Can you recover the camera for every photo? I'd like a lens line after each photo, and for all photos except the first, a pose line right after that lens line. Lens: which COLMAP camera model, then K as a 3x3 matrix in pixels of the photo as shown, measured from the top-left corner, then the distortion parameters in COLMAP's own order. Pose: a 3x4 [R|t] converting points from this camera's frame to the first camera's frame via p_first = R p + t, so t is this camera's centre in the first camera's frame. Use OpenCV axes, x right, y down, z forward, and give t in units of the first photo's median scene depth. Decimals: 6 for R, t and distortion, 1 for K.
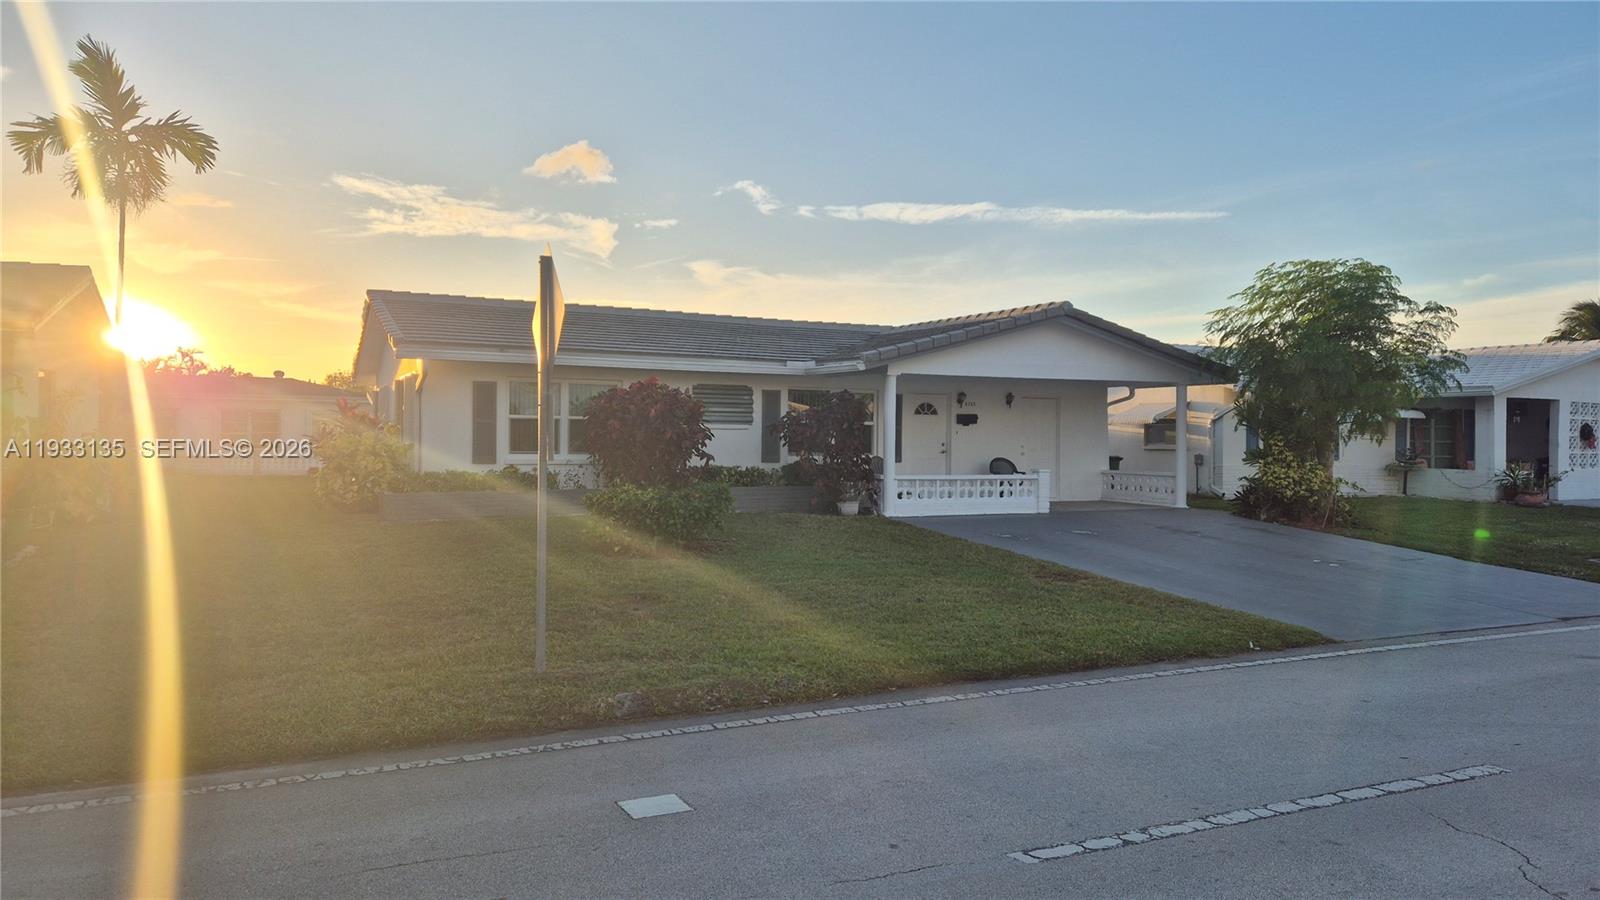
lens RADIAL K [[1049.9, 0, 790.6], [0, 1049.9, 442.3], [0, 0, 1]] dist [0.058752, -0.045867]
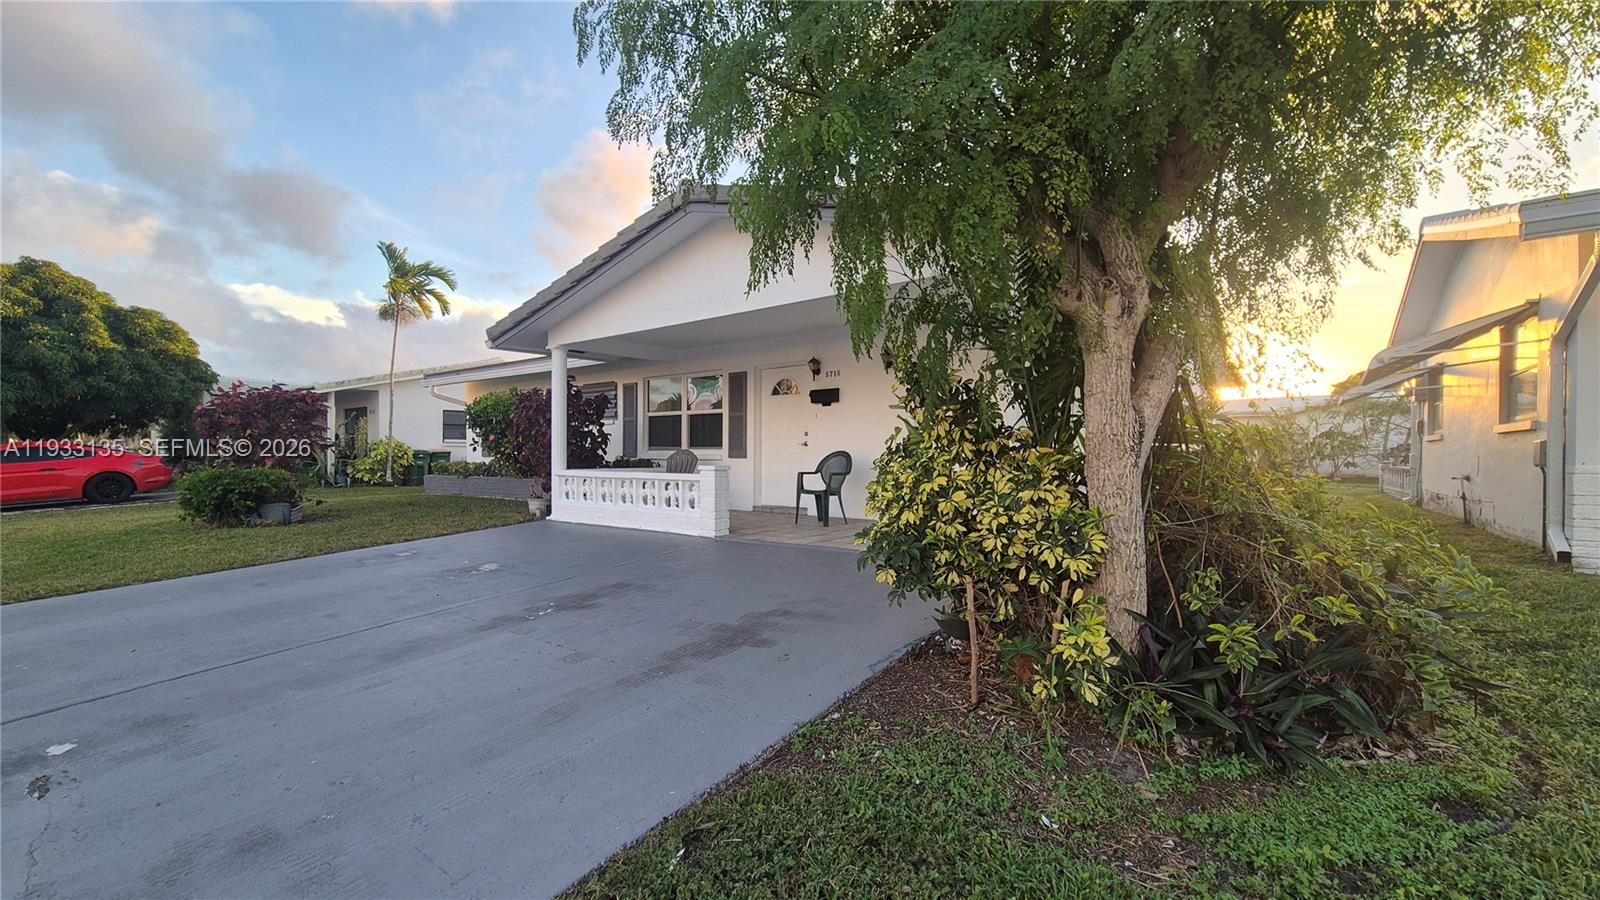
lens RADIAL K [[654.2, 0, 810.0], [0, 654.2, 460.4], [0, 0, 1]] dist [-0.005949, 0.001889]
pose [[0.489100, -0.000993, -0.872227, 0.647177], [0.002738, 0.999996, 0.000397, 0.024437], [0.872223, -0.002582, 0.489101, 0.929888]]
